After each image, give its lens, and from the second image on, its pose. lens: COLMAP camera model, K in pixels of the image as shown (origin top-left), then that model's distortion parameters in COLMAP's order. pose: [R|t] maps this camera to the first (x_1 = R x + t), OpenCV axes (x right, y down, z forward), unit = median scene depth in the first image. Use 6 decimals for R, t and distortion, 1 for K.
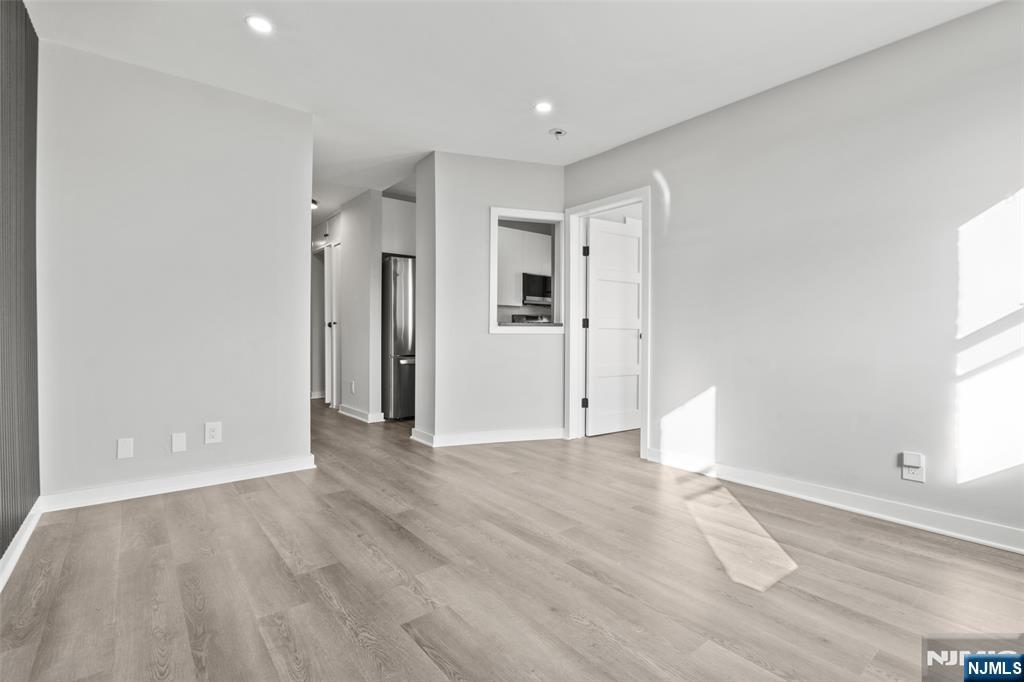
lens RADIAL K [[476.7, 0, 513.0], [0, 476.7, 336.6], [0, 0, 1]] dist [-0.003690, 0.001043]
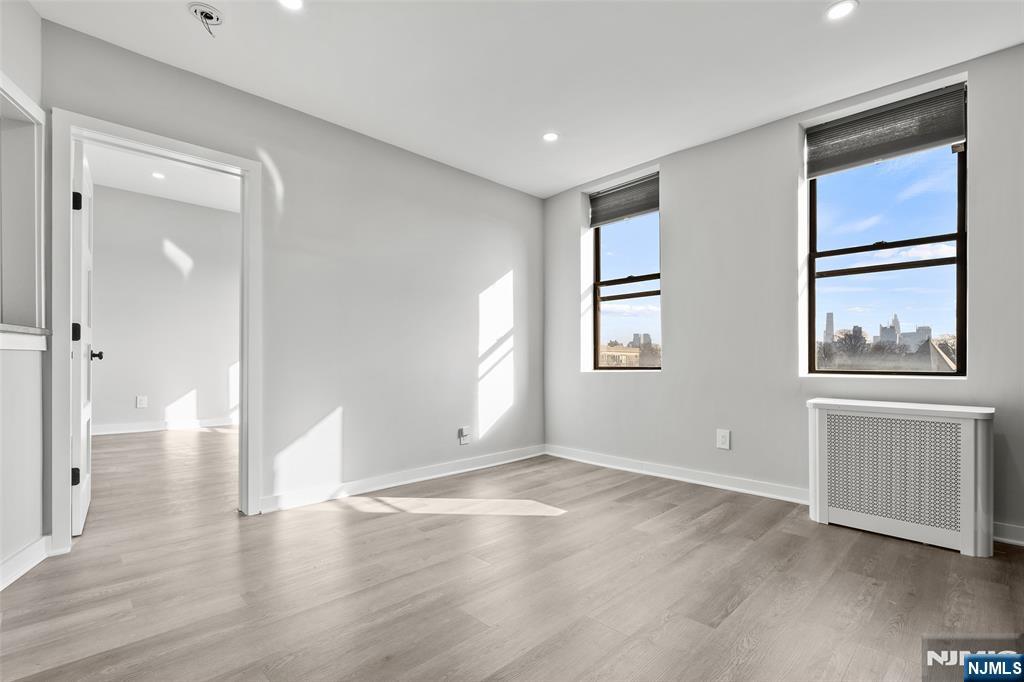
lens RADIAL K [[476.7, 0, 505.5], [0, 476.7, 361.2], [0, 0, 1]] dist [-0.003690, 0.001043]
pose [[-0.094208, -0.011151, 0.995490, -0.854689], [0.002402, 0.999932, 0.011428, -0.001015], [-0.995550, 0.003467, -0.094174, 1.077135]]
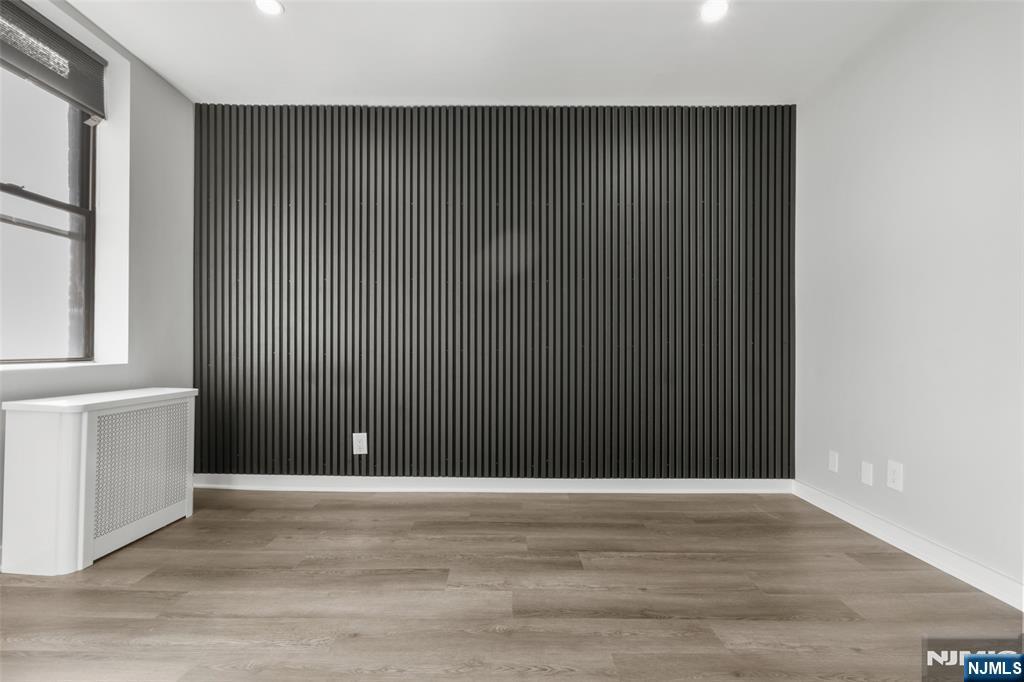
lens RADIAL K [[476.7, 0, 513.2], [0, 476.7, 344.5], [0, 0, 1]] dist [-0.003690, 0.001043]
pose [[-0.622438, -0.014837, -0.782528, 0.457974], [-0.013294, 0.999876, -0.008383, 0.009723], [0.782556, 0.005185, -0.622558, 1.327218]]
